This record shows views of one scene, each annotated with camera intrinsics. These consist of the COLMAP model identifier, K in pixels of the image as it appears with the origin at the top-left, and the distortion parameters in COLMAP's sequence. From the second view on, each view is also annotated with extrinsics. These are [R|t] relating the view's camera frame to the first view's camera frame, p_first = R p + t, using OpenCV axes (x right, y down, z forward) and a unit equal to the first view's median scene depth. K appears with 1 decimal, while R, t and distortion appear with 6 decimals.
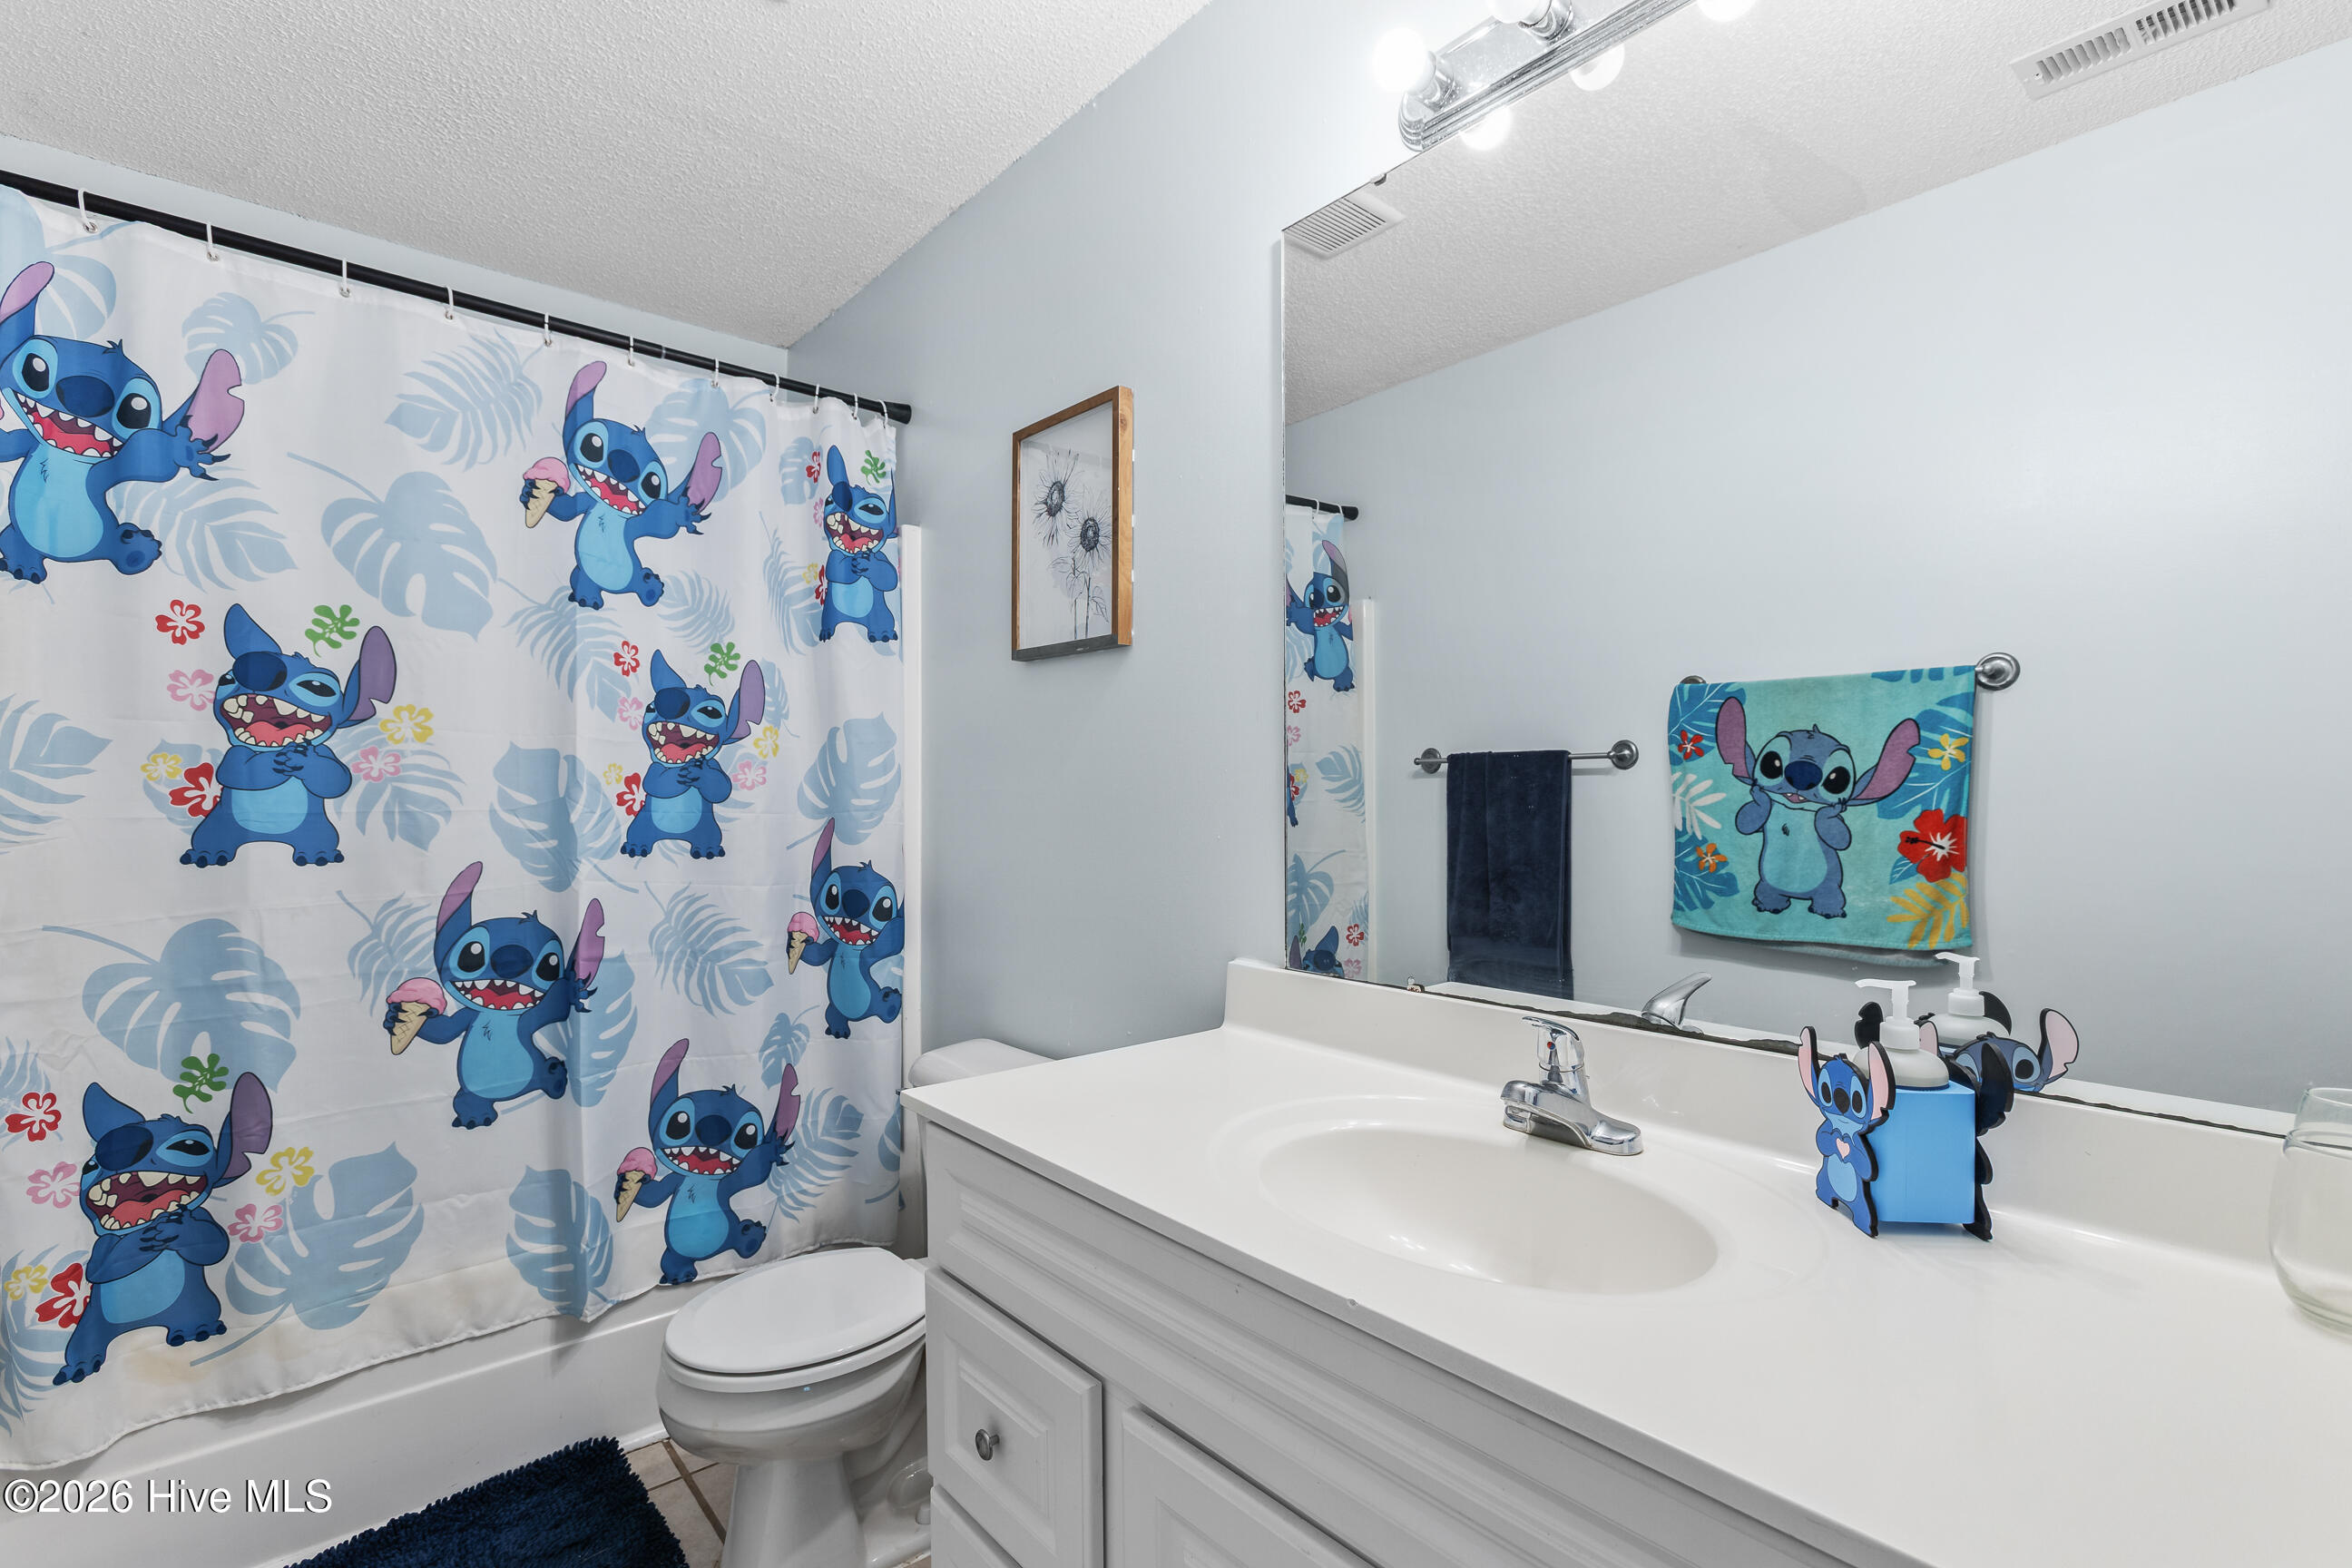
lens RADIAL K [[1058.9, 0, 1171.1], [0, 1058.9, 806.1], [0, 0, 1]] dist [0.003227, 0.000549]
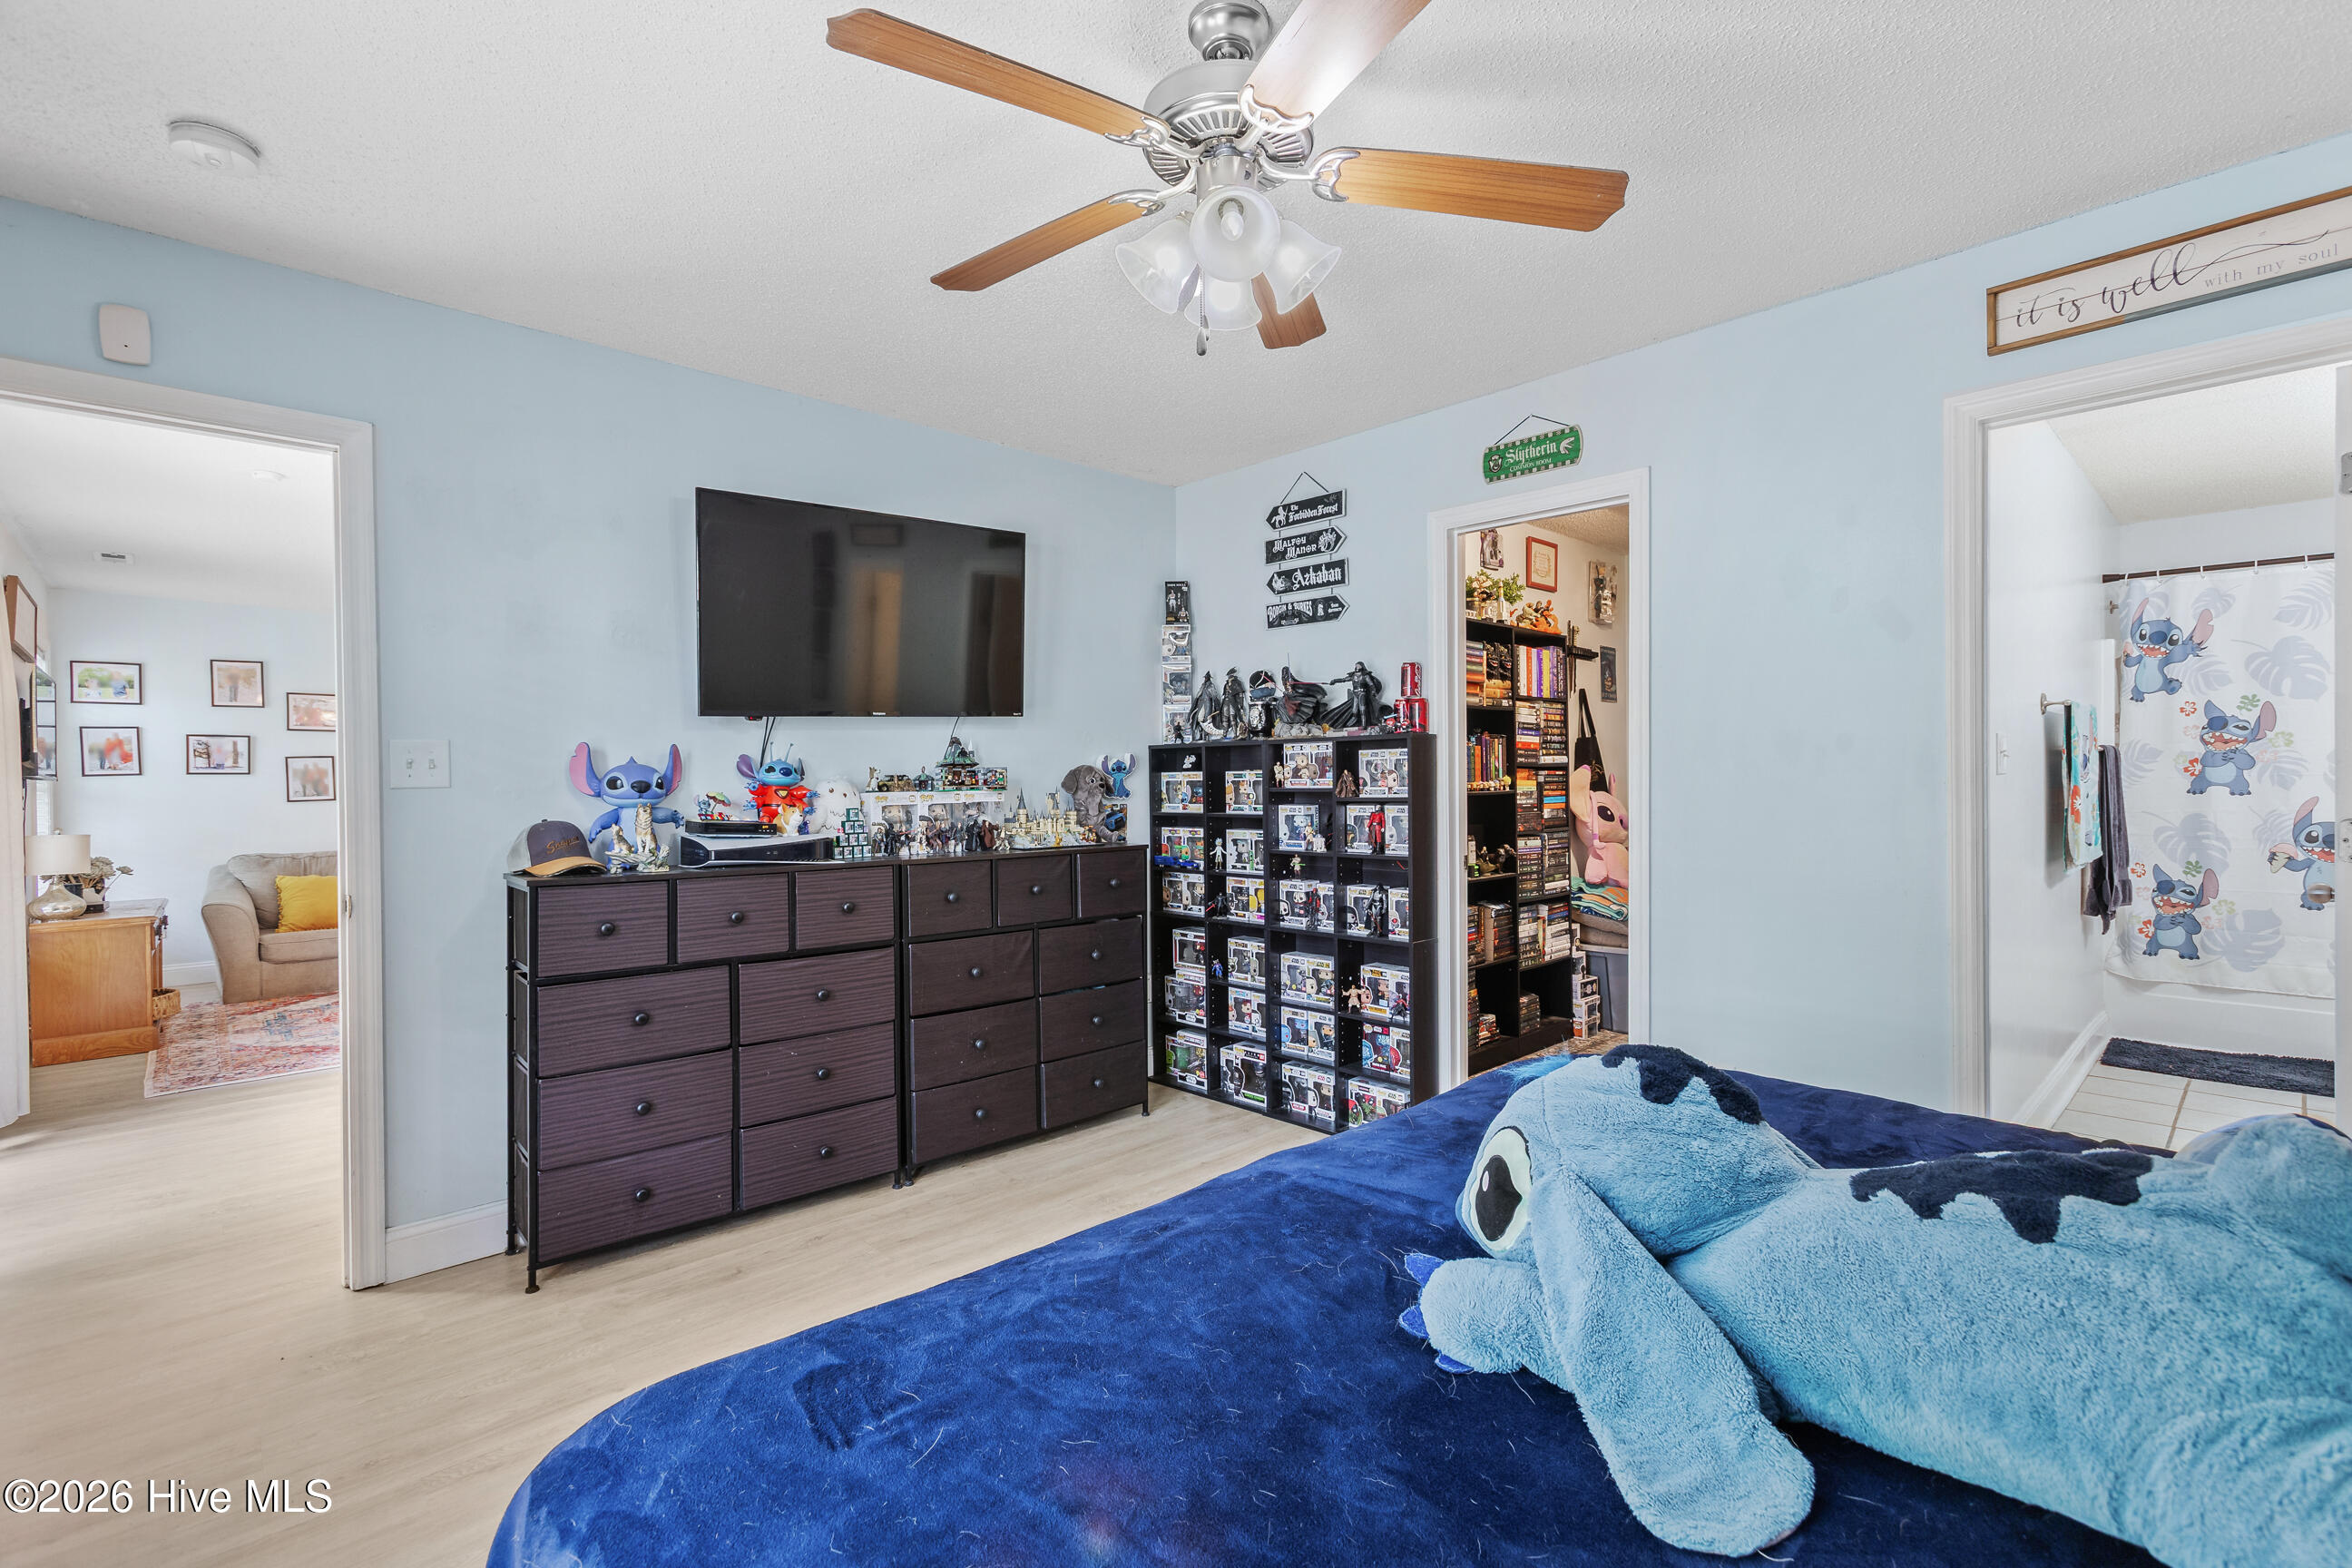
lens RADIAL K [[1058.9, 0, 1165.8], [0, 1058.9, 795.4], [0, 0, 1]] dist [0.003227, 0.000549]
pose [[0.042766, 0.014459, -0.998980, 1.744426], [-0.005611, 0.999883, 0.014232, 0.033882], [0.999069, 0.004997, 0.042843, -1.802809]]
